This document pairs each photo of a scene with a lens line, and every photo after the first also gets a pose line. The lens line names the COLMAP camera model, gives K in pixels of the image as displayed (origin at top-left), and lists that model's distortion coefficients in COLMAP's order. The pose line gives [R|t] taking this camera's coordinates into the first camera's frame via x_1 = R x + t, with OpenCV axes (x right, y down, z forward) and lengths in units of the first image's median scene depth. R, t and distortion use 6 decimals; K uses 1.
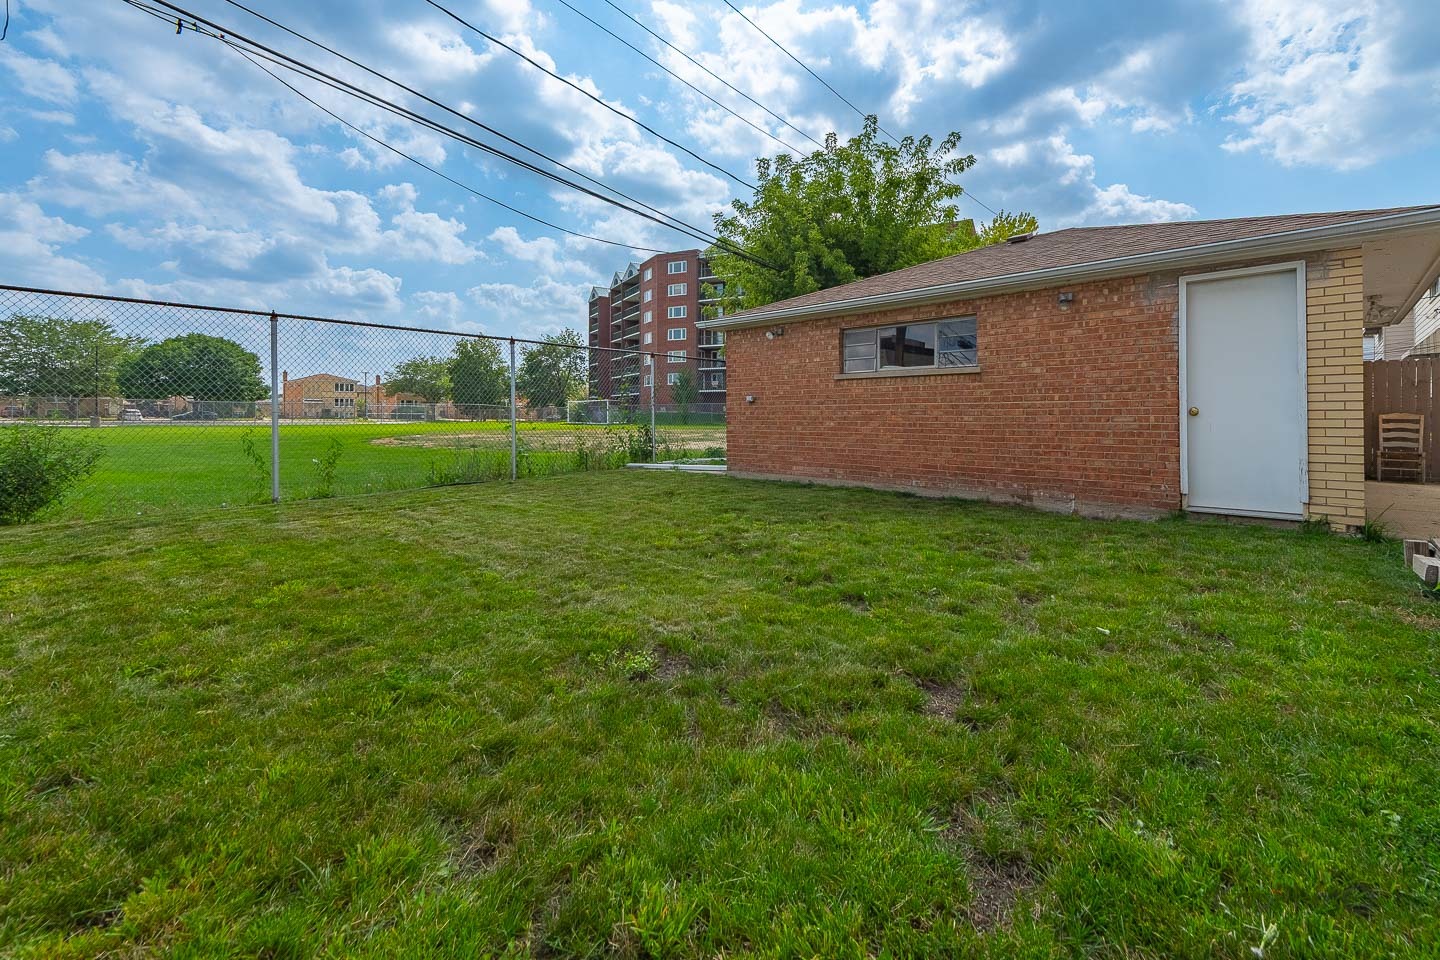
lens RADIAL K [[613.9, 0, 732.5], [0, 613.9, 423.6], [0, 0, 1]] dist [0.020350, -0.005737]
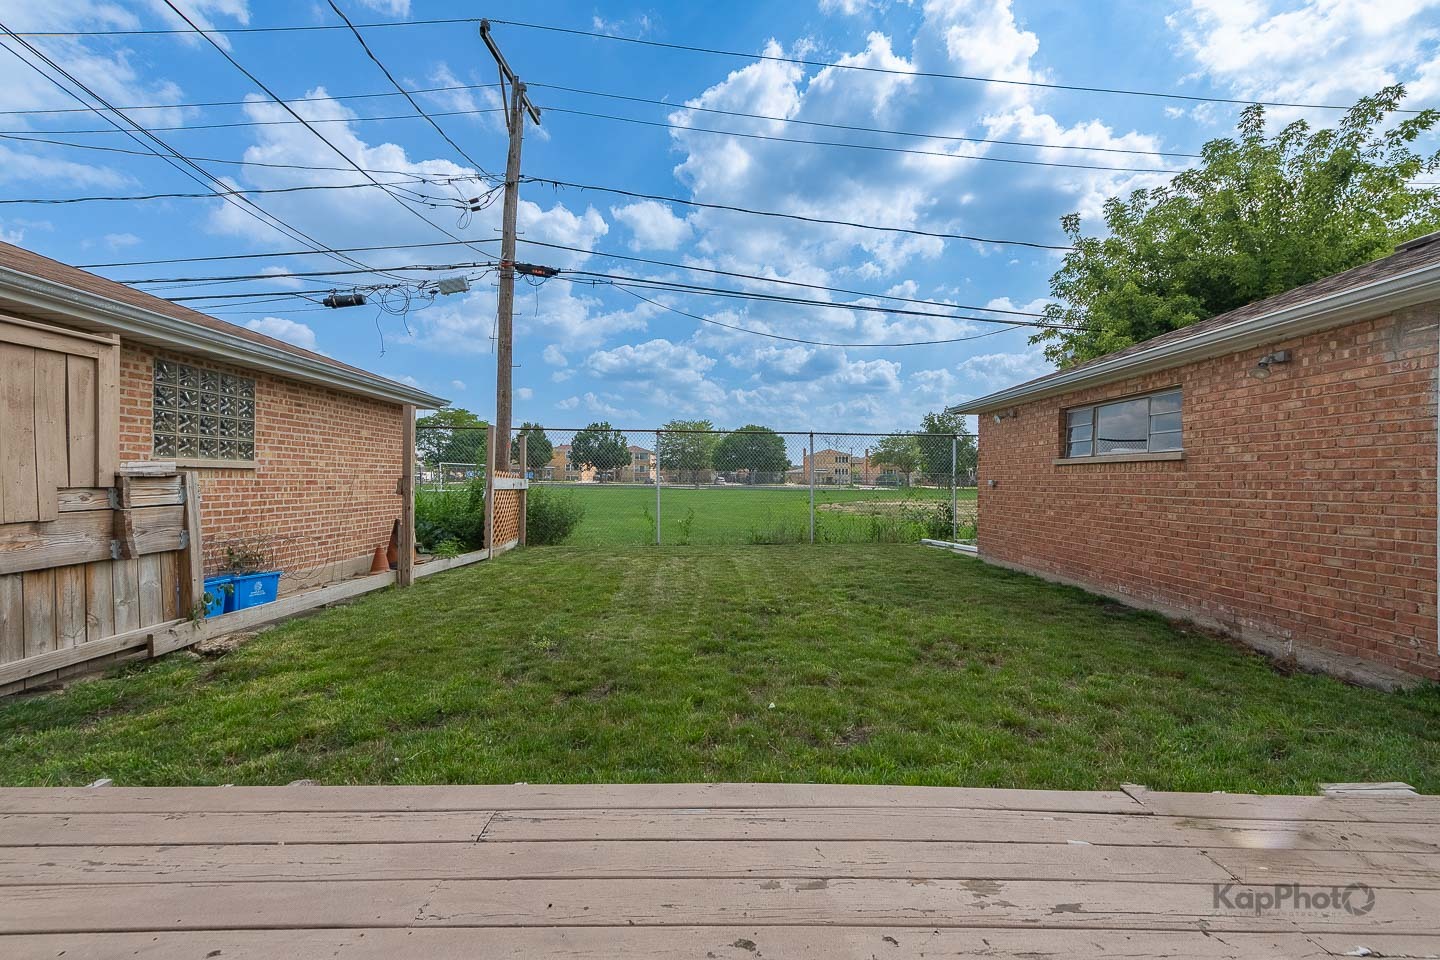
lens RADIAL K [[576.9, 0, 720.4], [0, 576.9, 485.4], [0, 0, 1]] dist [0.007427, -0.003268]
pose [[0.697486, 0.014217, -0.716458, 0.503566], [-0.018985, 0.999819, 0.001358, -0.037860], [0.716347, 0.012654, 0.697629, 0.051412]]
